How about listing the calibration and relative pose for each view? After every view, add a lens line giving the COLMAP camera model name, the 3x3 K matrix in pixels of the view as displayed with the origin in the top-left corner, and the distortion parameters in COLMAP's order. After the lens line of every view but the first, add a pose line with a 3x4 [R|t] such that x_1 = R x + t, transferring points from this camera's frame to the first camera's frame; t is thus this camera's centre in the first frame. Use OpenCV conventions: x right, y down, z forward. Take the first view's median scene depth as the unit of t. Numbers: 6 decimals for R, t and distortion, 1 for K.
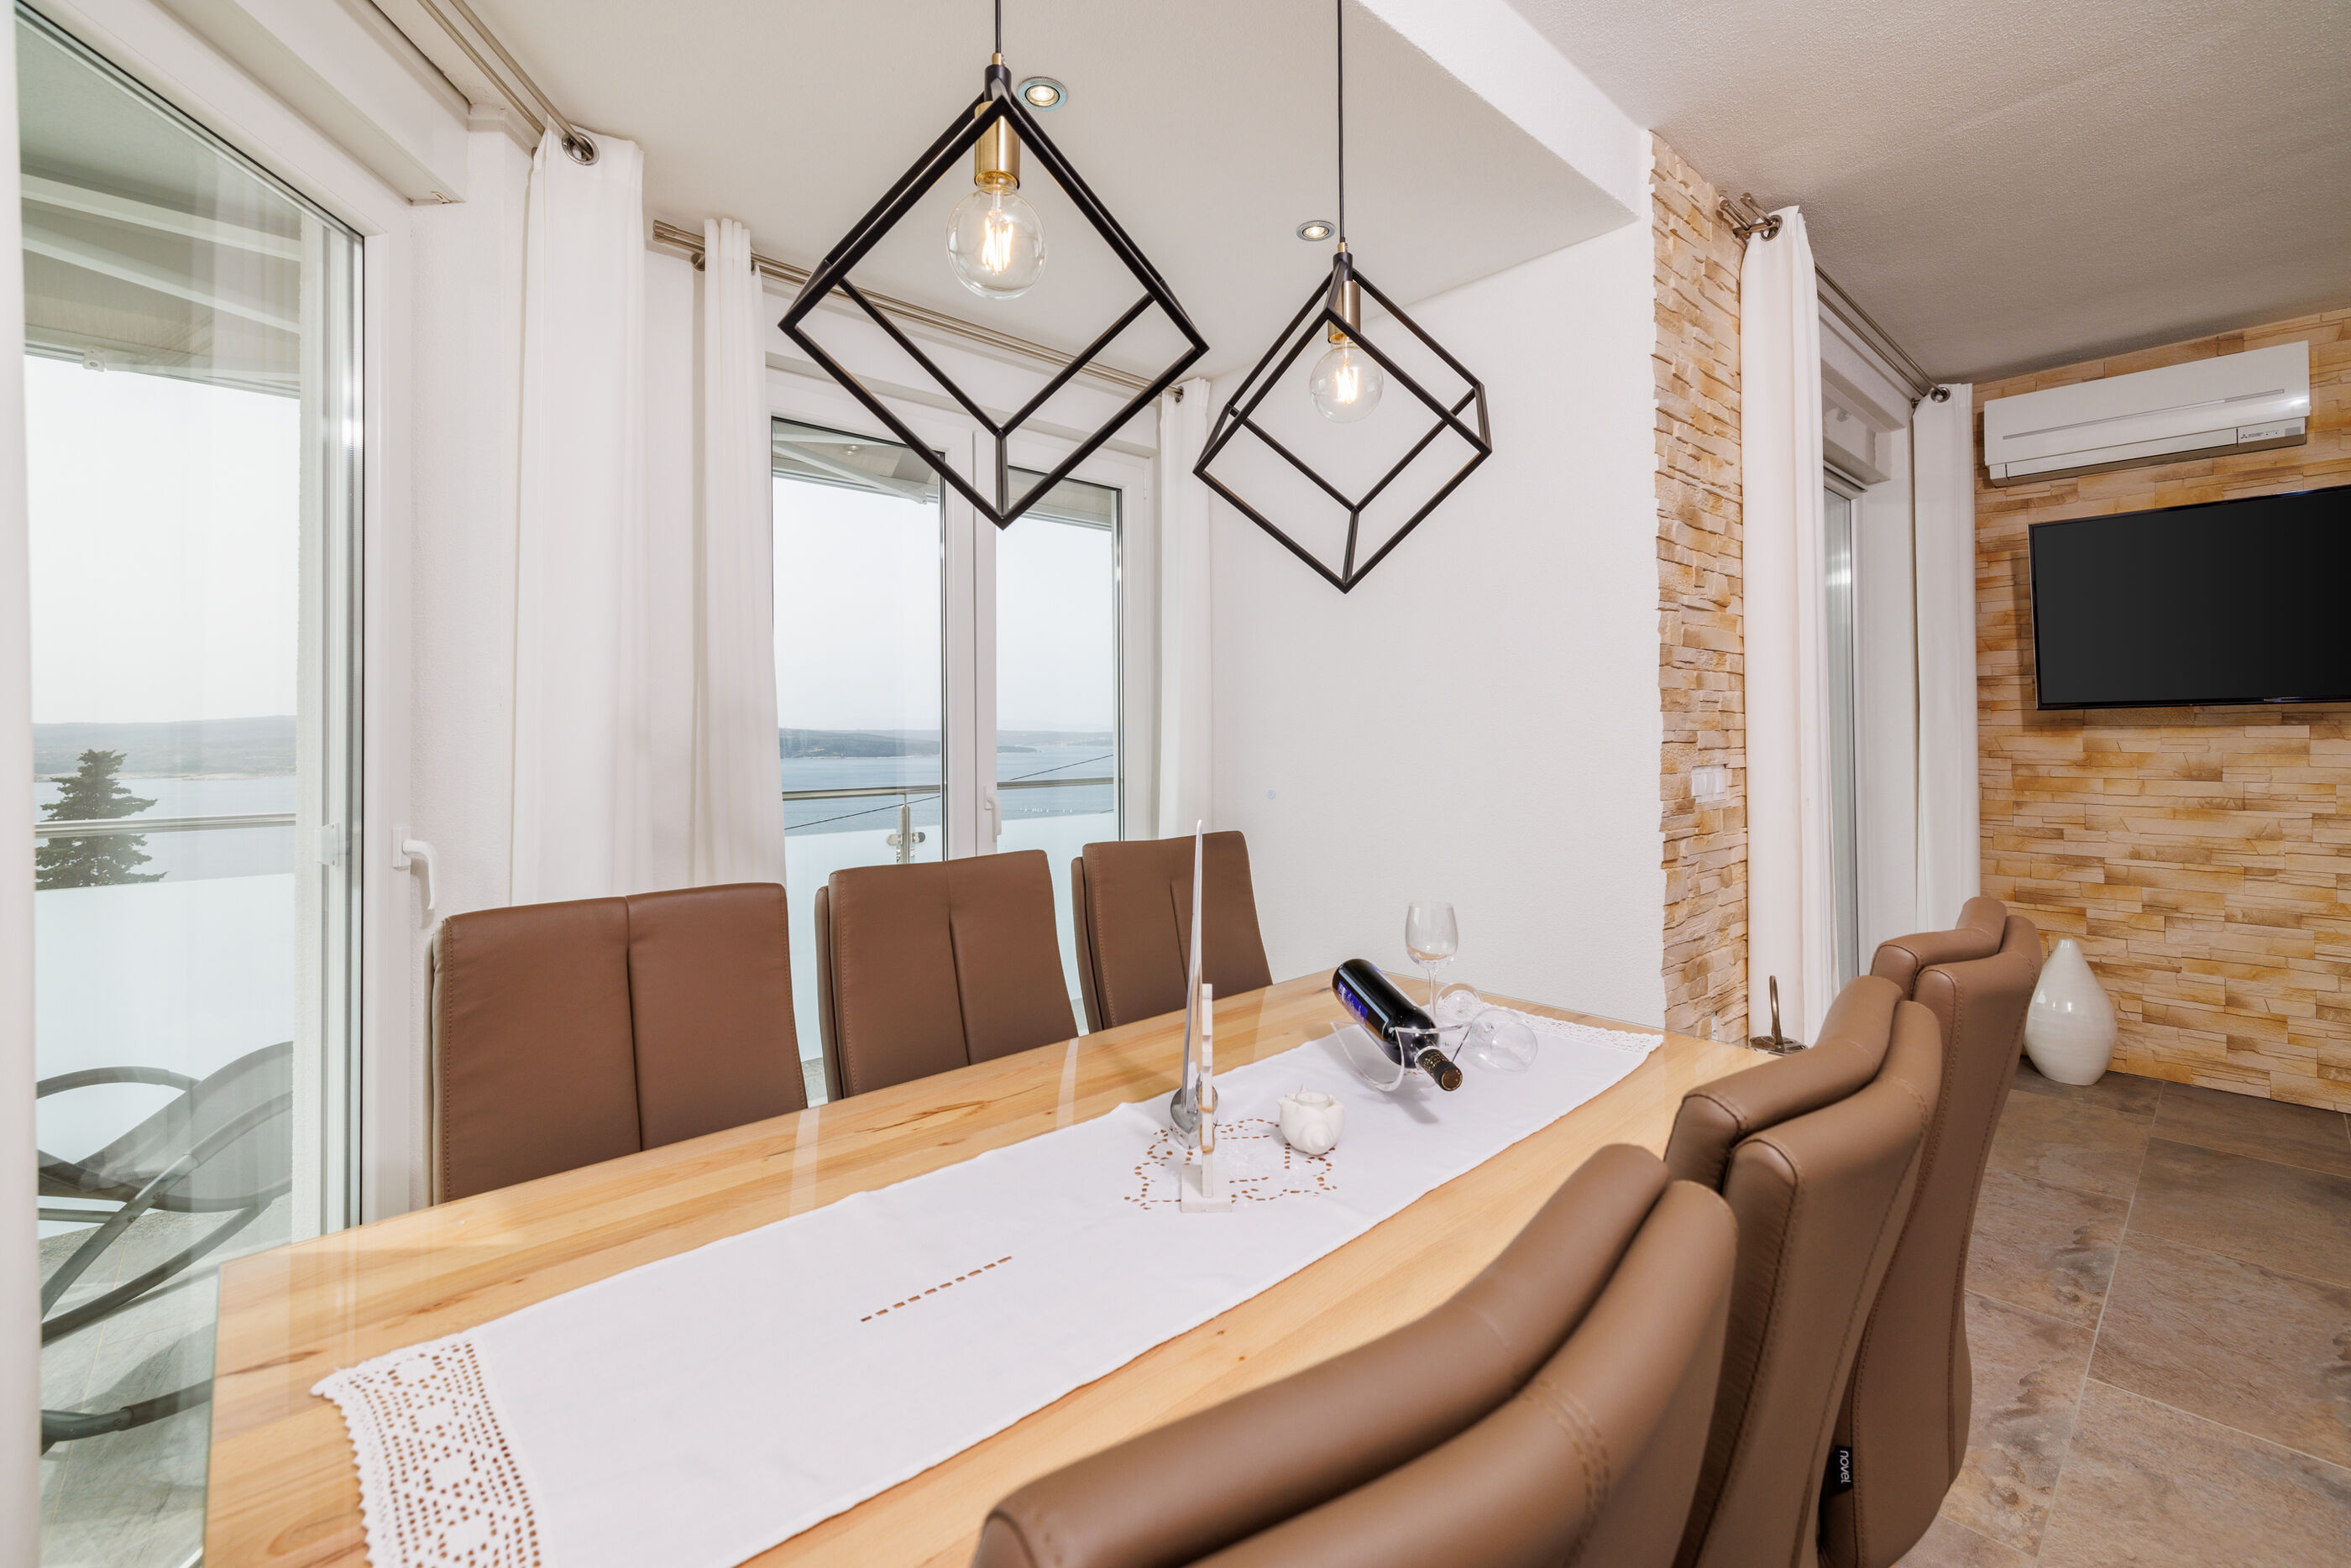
lens RADIAL K [[1010.7, 0, 1178.5], [0, 1010.7, 711.9], [0, 0, 1]] dist [0.001327, 0.000032]
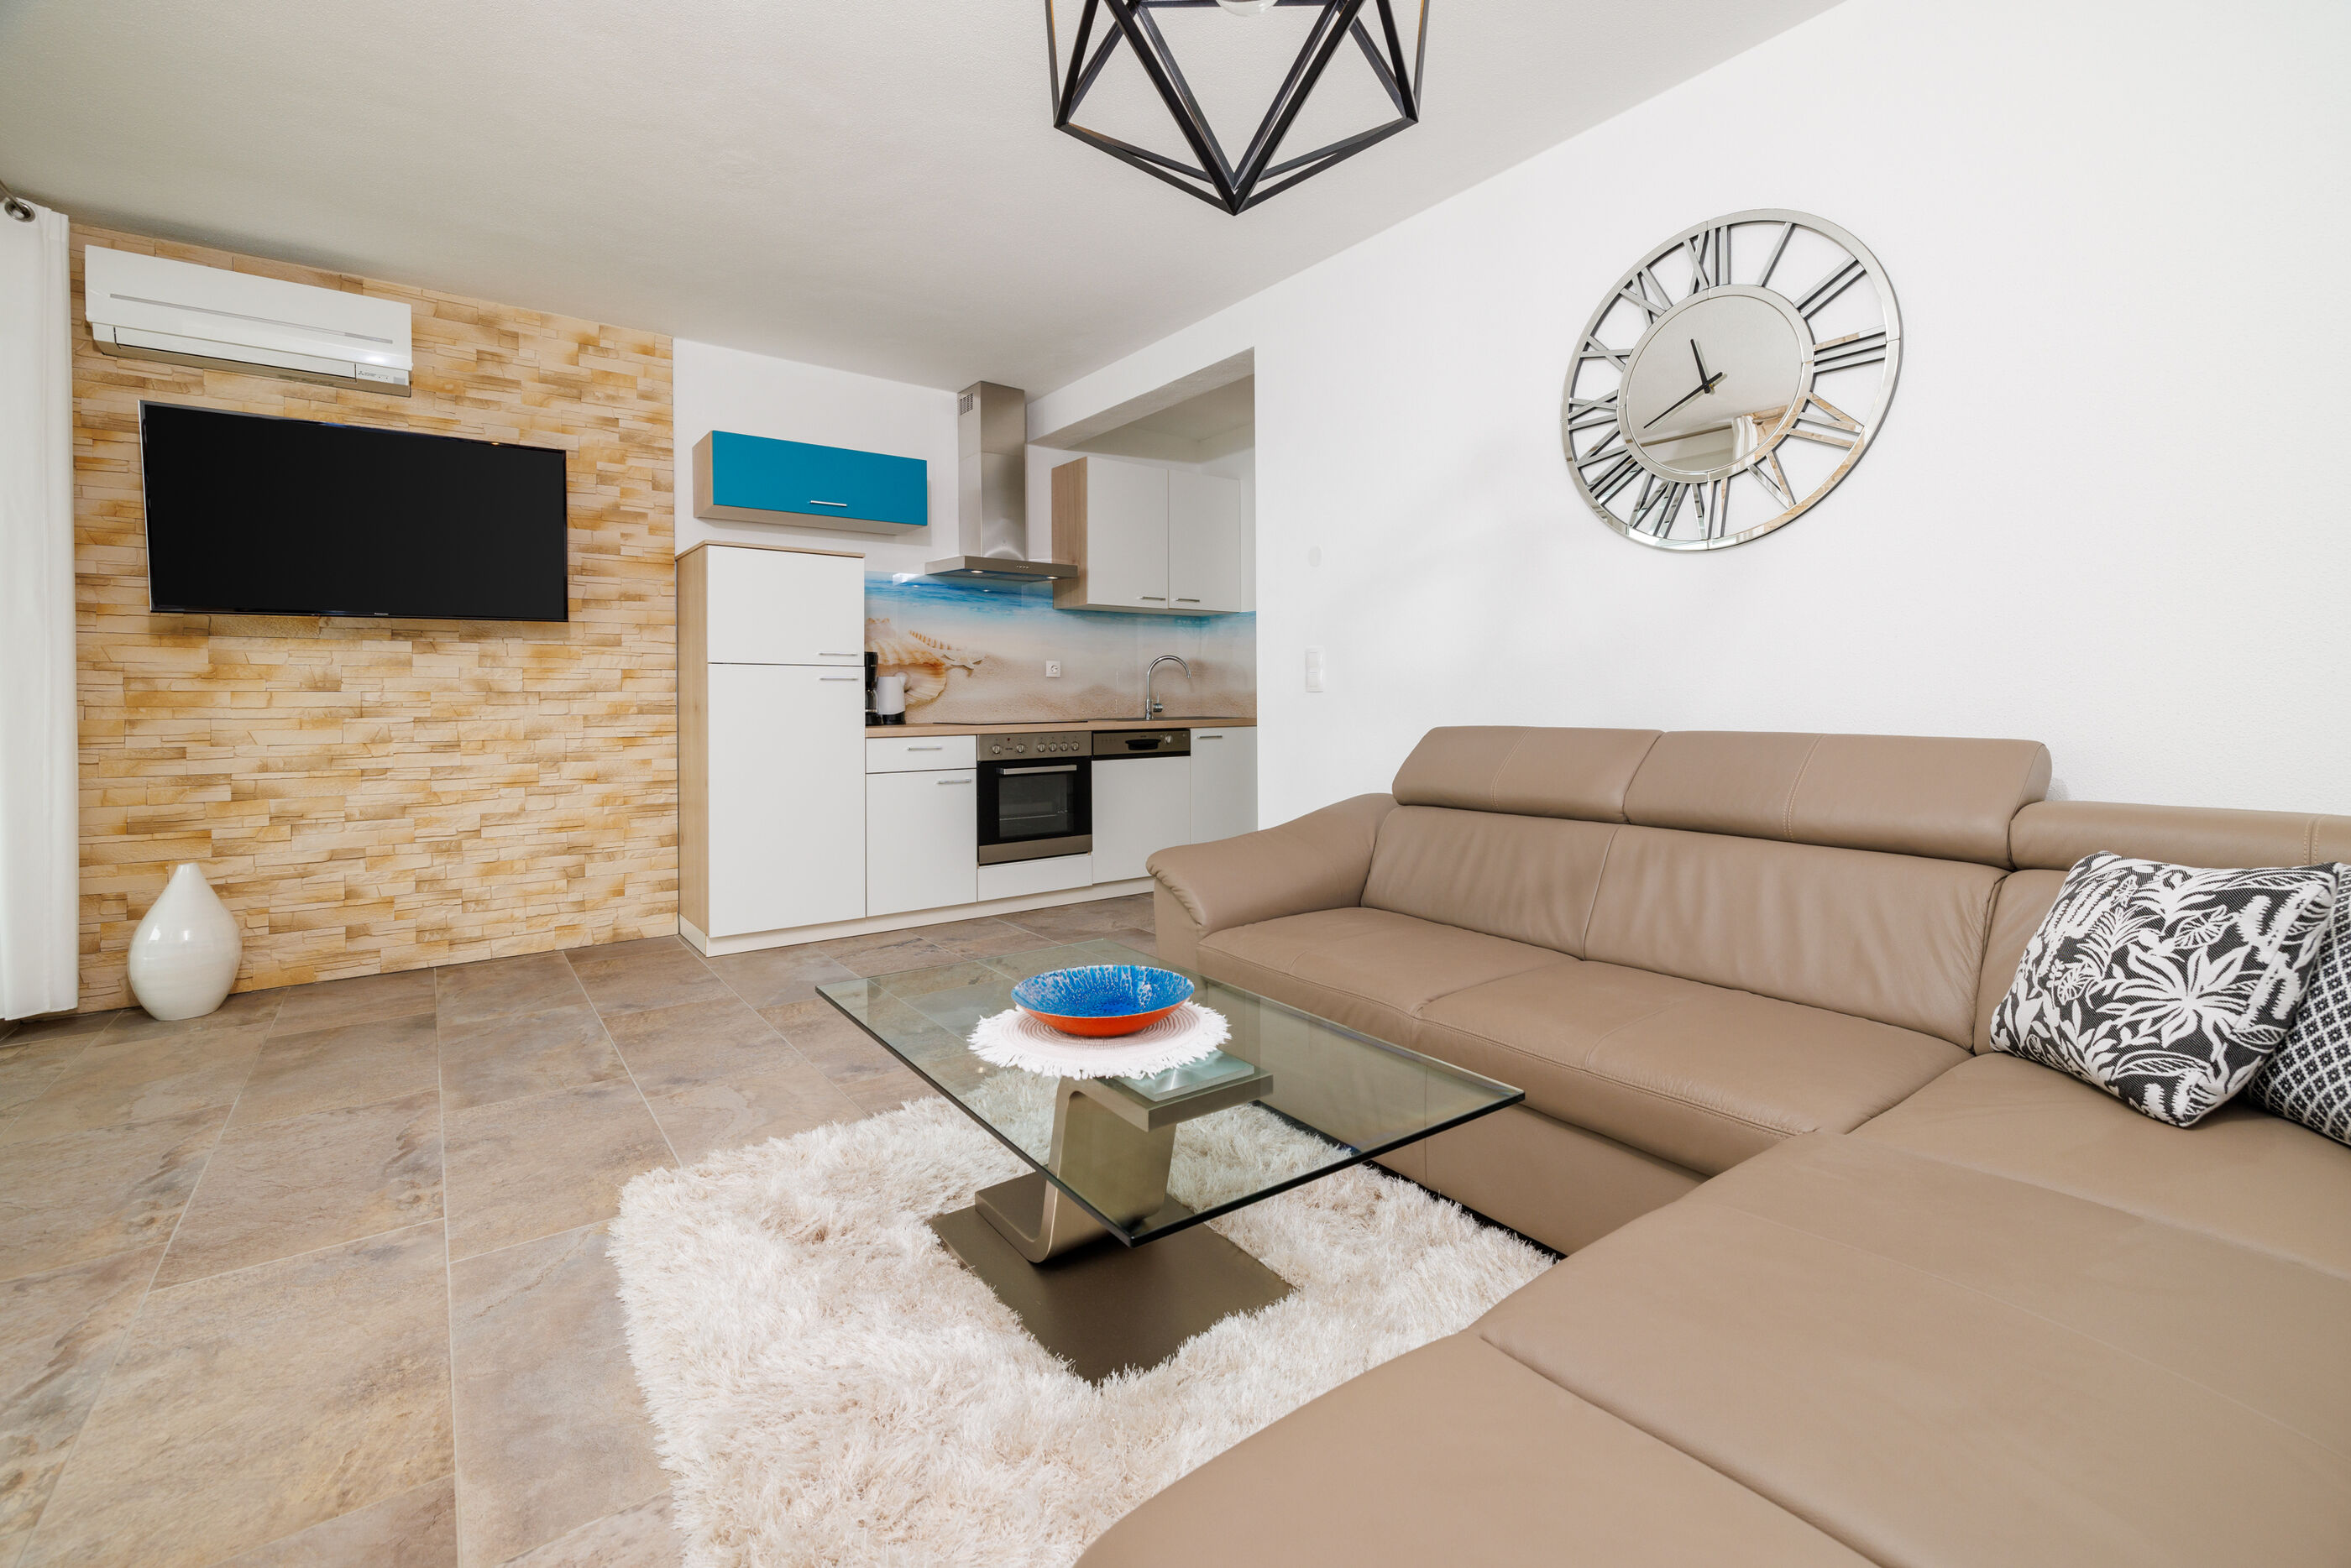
lens RADIAL K [[1010.7, 0, 1200.7], [0, 1010.7, 707.9], [0, 0, 1]] dist [0.001327, 0.000032]
pose [[0.099042, -0.007282, 0.995057, 0.051245], [-0.012378, 0.999887, 0.008550, 0.063051], [-0.995006, -0.013163, 0.098941, -0.010760]]
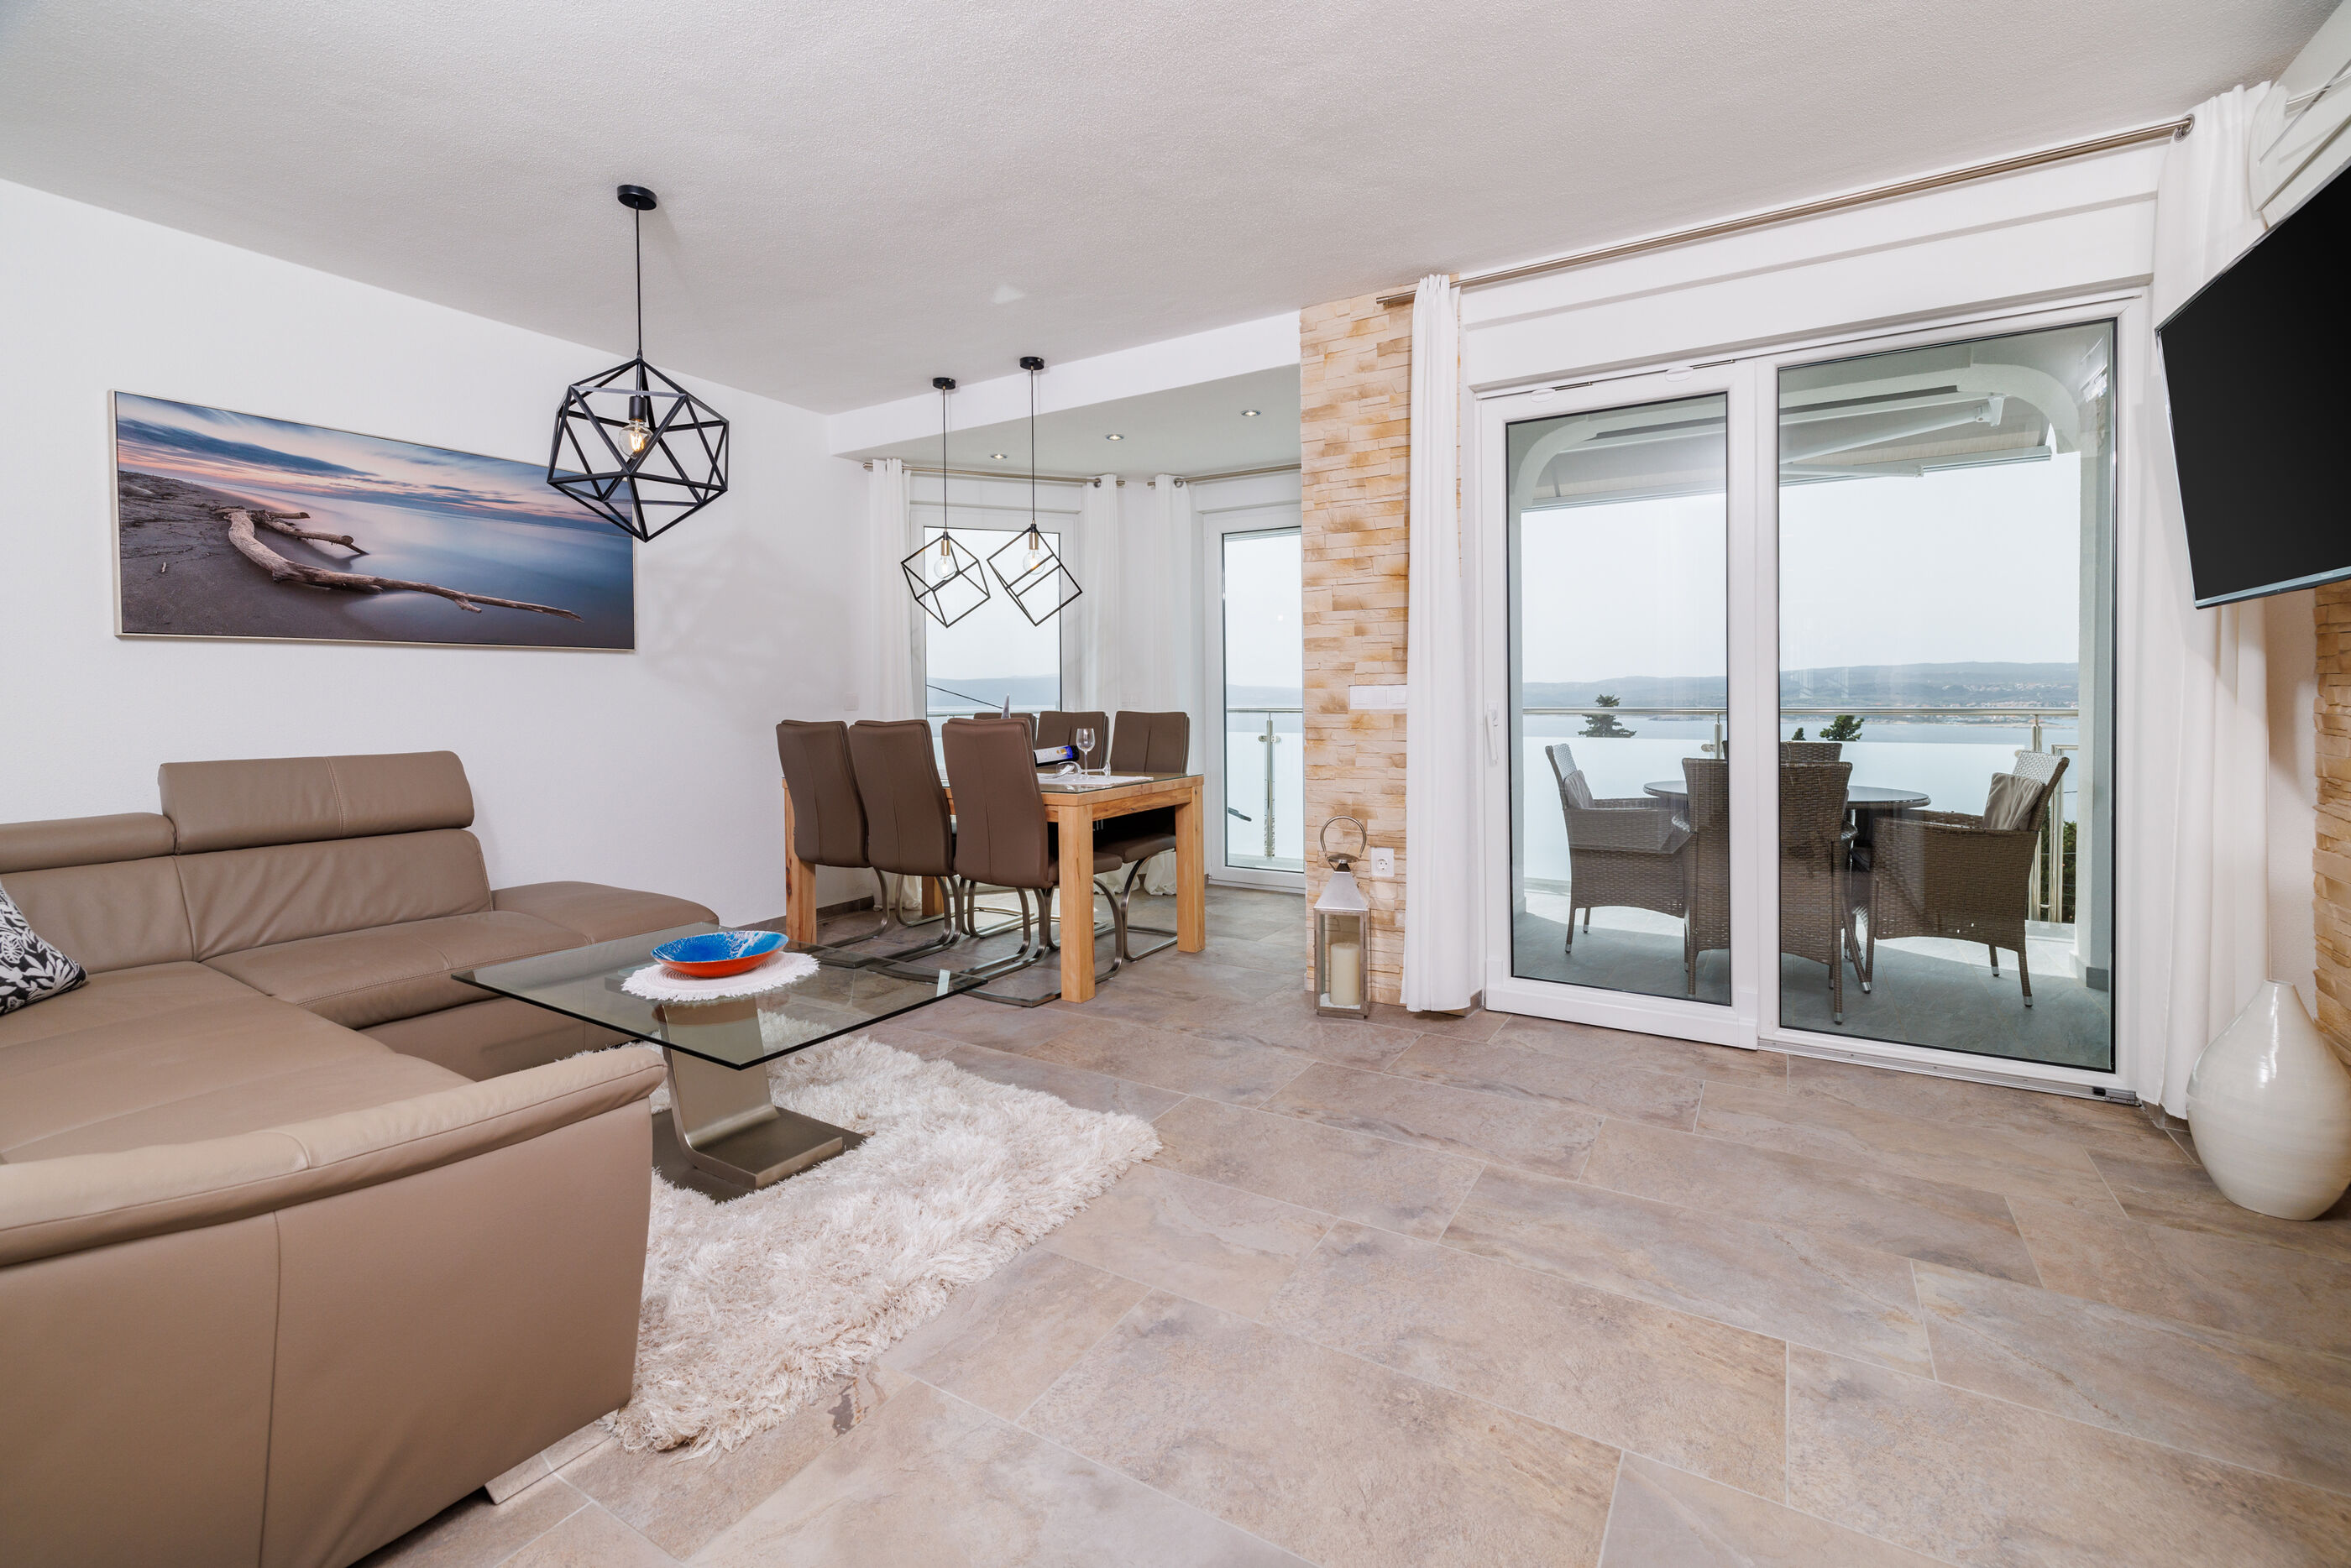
lens RADIAL K [[1010.7, 0, 1177.0], [0, 1010.7, 703.9], [0, 0, 1]] dist [0.001327, 0.000032]
pose [[0.269439, 0.015070, -0.962900, 1.286837], [0.024369, 0.999451, 0.022461, 0.027163], [0.962709, -0.029517, 0.268924, 0.201884]]
